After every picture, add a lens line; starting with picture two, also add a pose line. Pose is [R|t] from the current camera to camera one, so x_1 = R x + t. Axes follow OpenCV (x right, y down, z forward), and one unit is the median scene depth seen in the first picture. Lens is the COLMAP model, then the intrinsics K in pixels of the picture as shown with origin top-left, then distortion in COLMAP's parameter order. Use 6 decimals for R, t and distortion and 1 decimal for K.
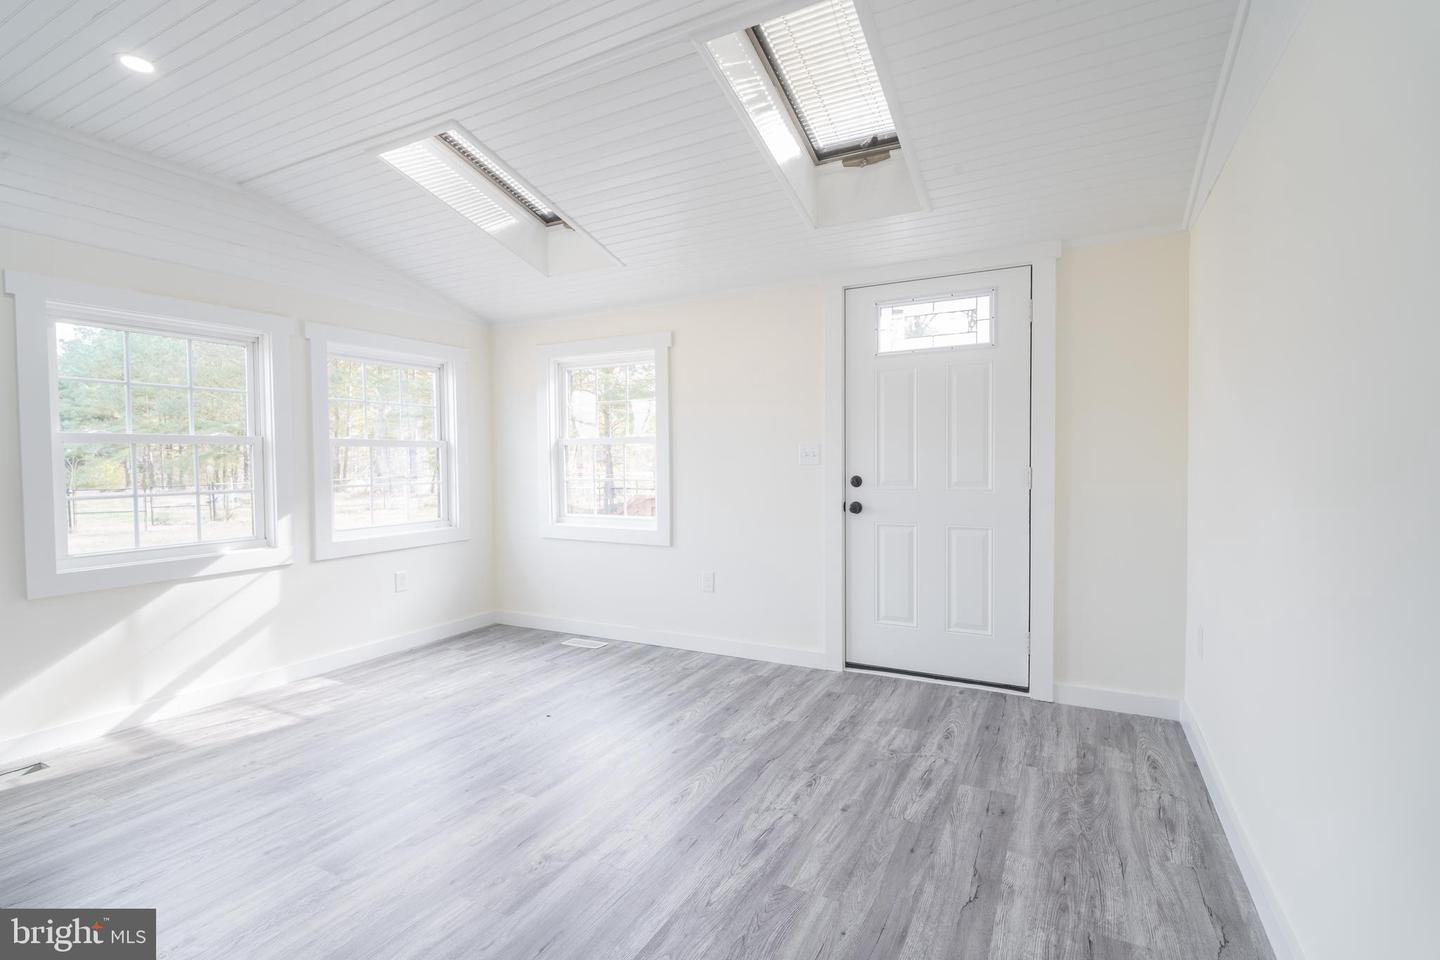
lens RADIAL K [[672.0, 0, 715.2], [0, 672.0, 480.1], [0, 0, 1]] dist [-0.006583, 0.000268]
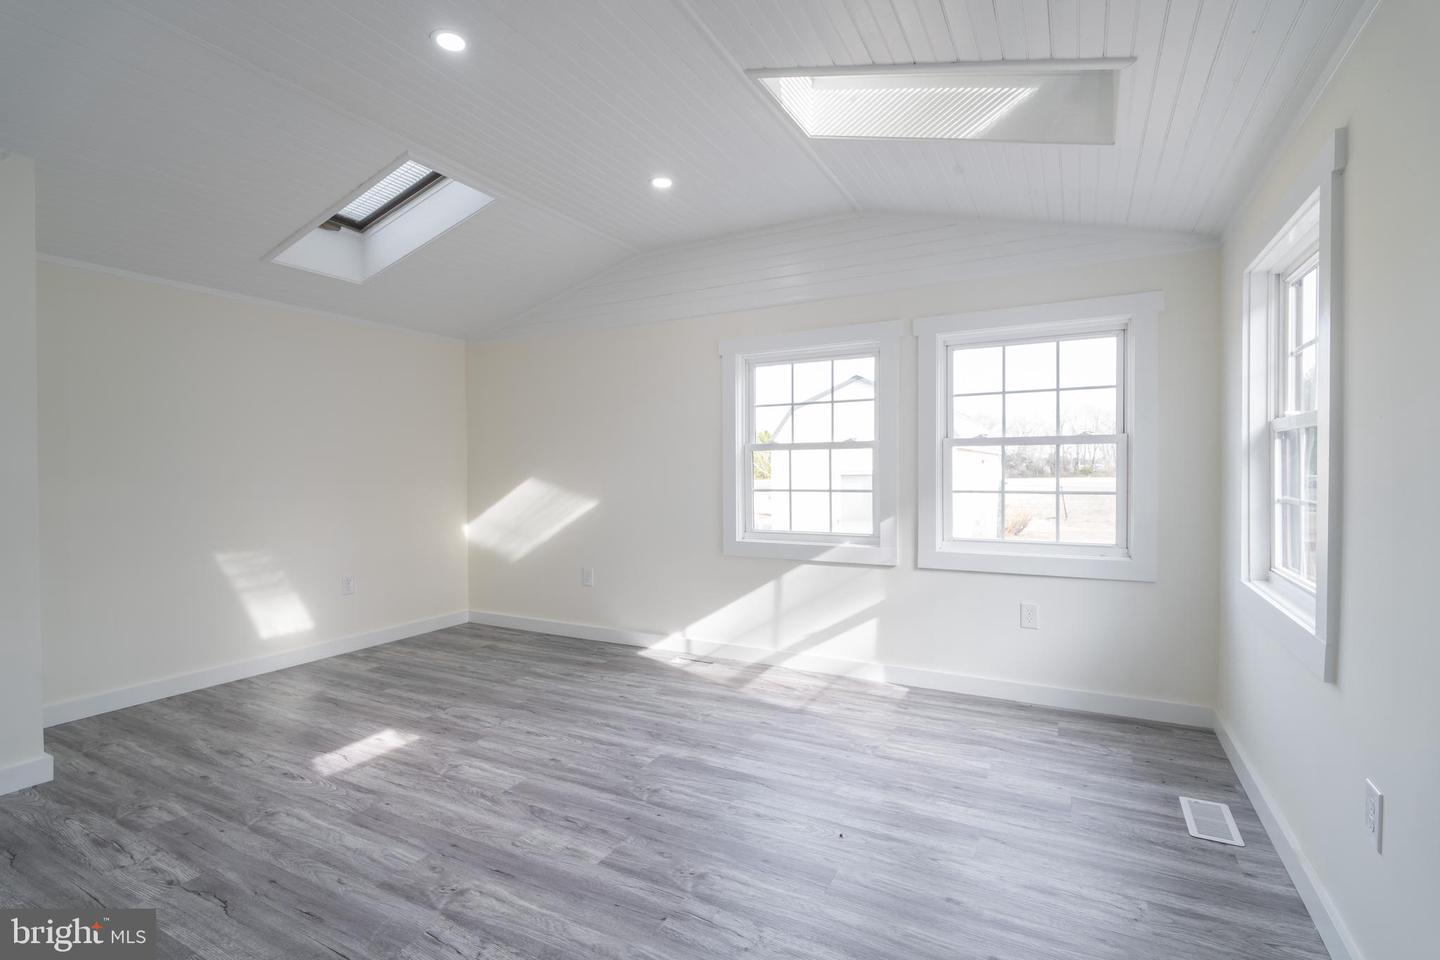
lens RADIAL K [[672.0, 0, 728.2], [0, 672.0, 478.1], [0, 0, 1]] dist [-0.006583, 0.000268]
pose [[0.004278, 0.026457, -0.999641, 0.383001], [-0.024419, 0.999355, 0.026345, -0.027553], [0.999693, 0.024298, 0.004921, 0.776564]]
